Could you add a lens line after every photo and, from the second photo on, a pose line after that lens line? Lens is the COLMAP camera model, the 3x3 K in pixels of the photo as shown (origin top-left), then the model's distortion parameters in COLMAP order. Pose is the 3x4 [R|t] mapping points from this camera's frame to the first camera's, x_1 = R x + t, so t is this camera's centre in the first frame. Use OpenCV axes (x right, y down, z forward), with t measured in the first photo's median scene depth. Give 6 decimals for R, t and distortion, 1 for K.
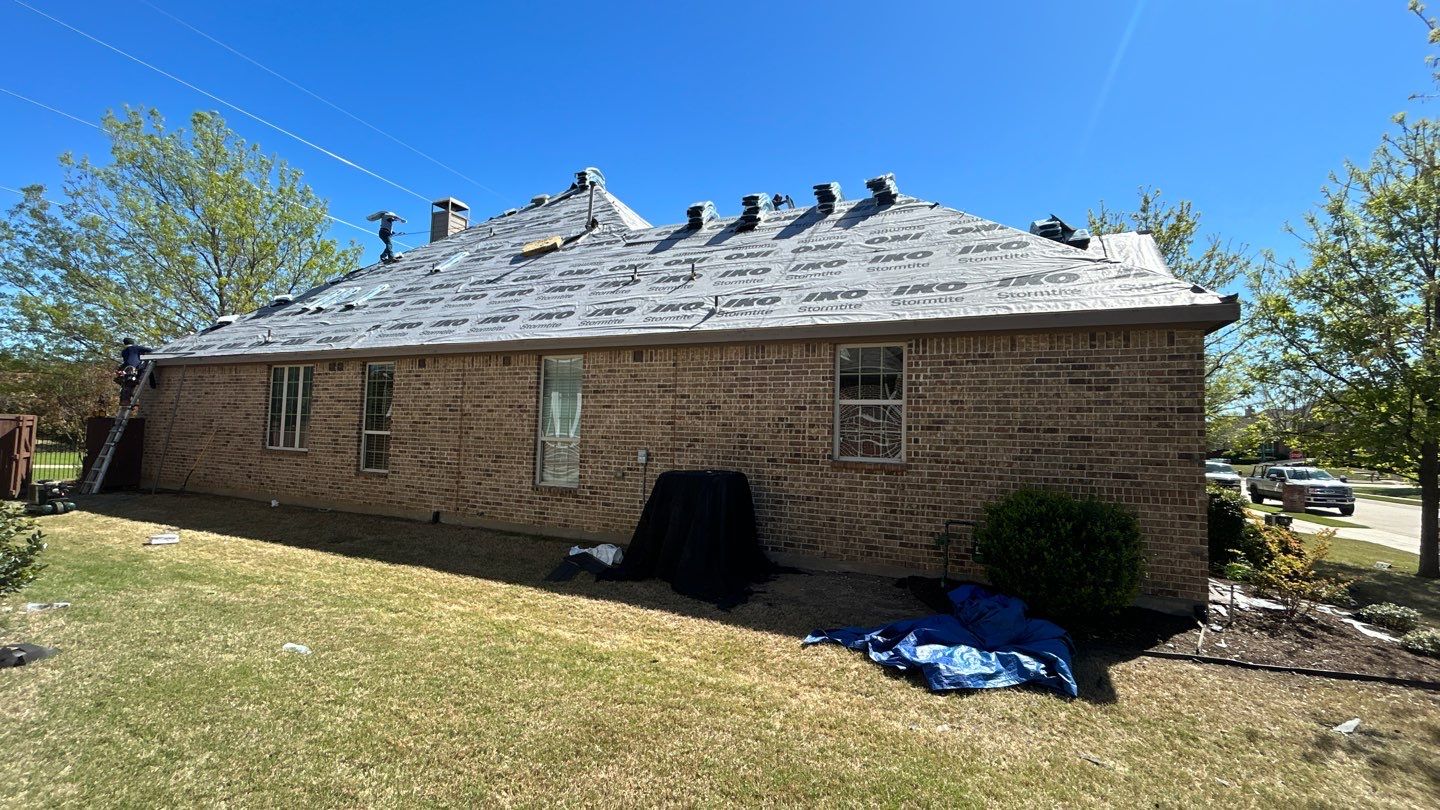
lens RADIAL K [[562.1, 0, 720.2], [0, 562.1, 405.6], [0, 0, 1]] dist [-0.001352, 0.000292]
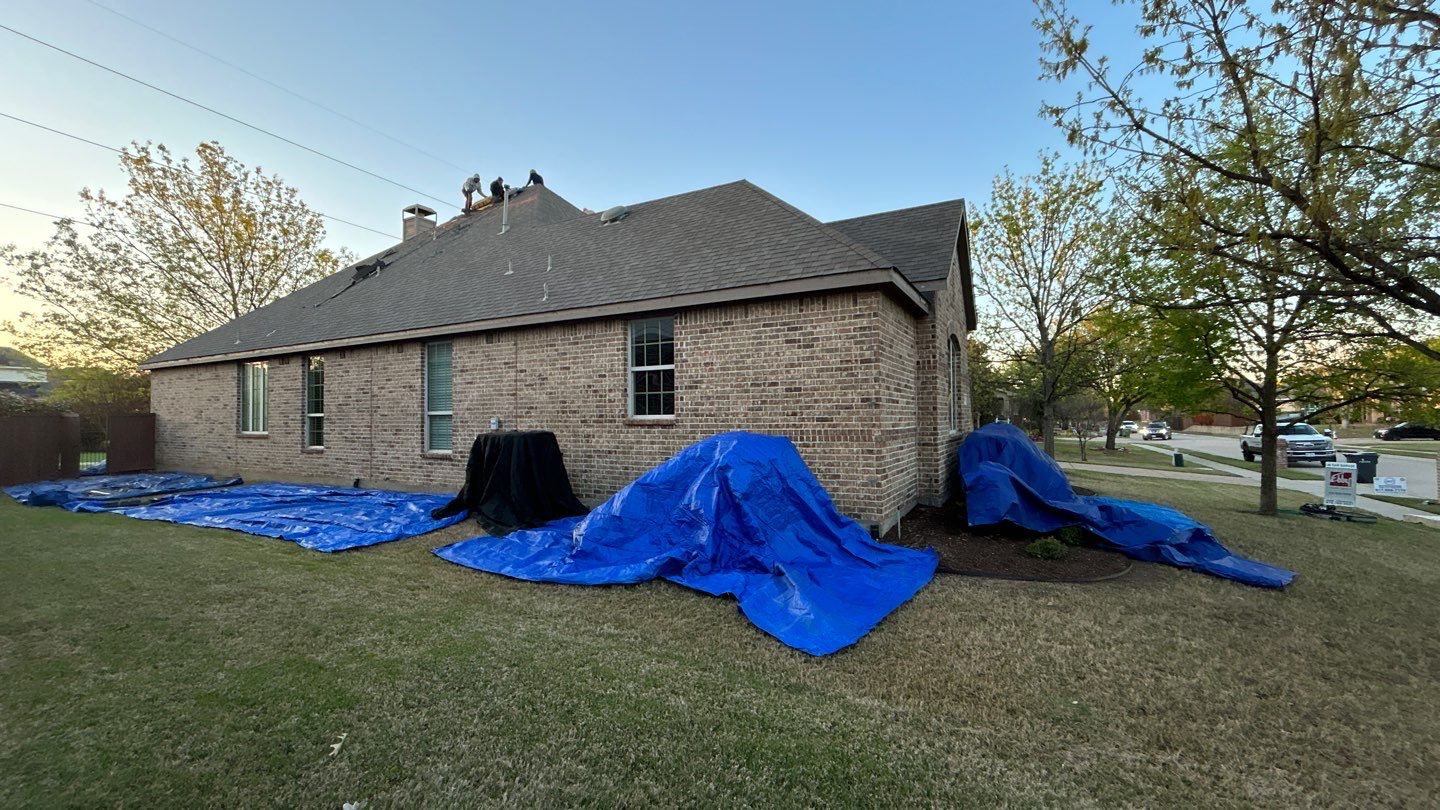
lens RADIAL K [[541.5, 0, 721.2], [0, 541.5, 399.0], [0, 0, 1]] dist [-0.001226, -0.000284]
pose [[0.997016, -0.045012, -0.062720, 0.499637], [0.046918, 0.998470, 0.029256, 0.033644], [0.061307, -0.032111, 0.997602, -0.126880]]
